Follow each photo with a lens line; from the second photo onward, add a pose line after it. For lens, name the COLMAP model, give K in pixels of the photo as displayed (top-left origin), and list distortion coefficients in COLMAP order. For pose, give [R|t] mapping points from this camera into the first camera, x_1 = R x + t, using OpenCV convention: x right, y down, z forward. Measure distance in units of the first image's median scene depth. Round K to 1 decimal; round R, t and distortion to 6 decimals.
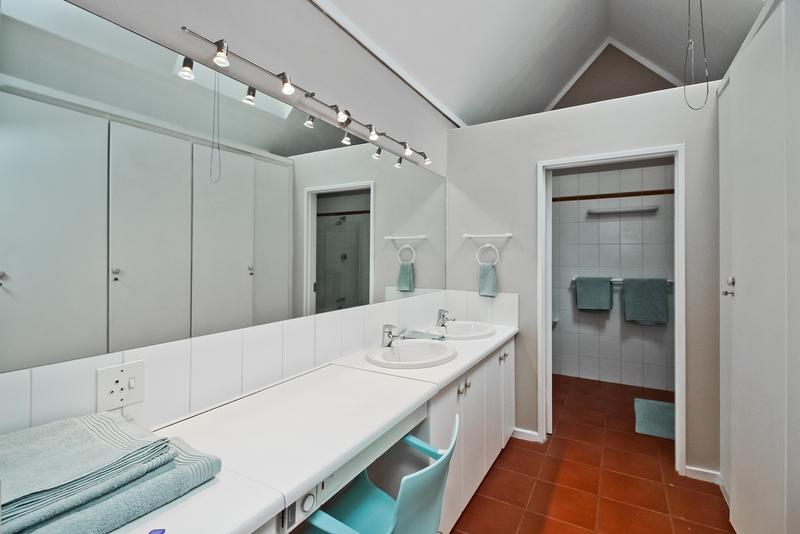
lens RADIAL K [[373.9, 0, 400.8], [0, 373.9, 252.7], [0, 0, 1]] dist [-0.000366, -0.000236]
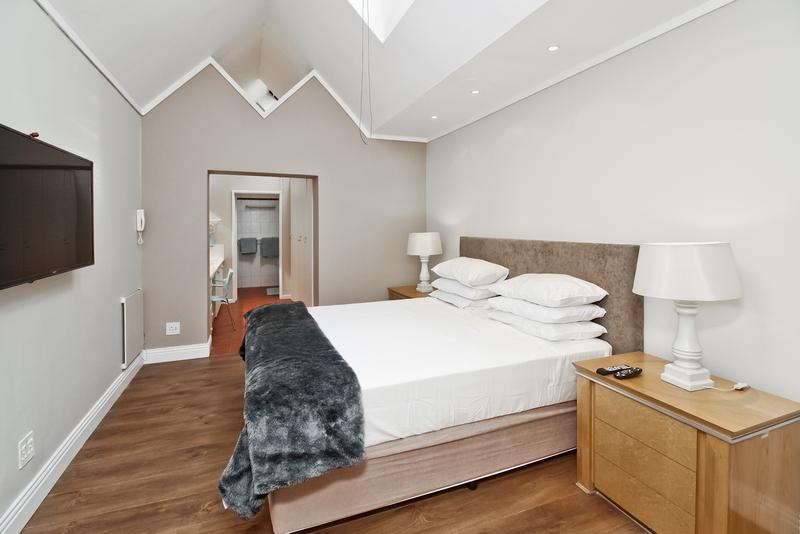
lens RADIAL K [[395.7, 0, 402.2], [0, 395.7, 229.2], [0, 0, 1]] dist [-0.001002, -0.000903]
pose [[0.615027, -0.013716, 0.788387, -0.739823], [-0.005349, 0.999753, 0.021566, -0.037756], [-0.788488, -0.017481, 0.614802, -1.097356]]
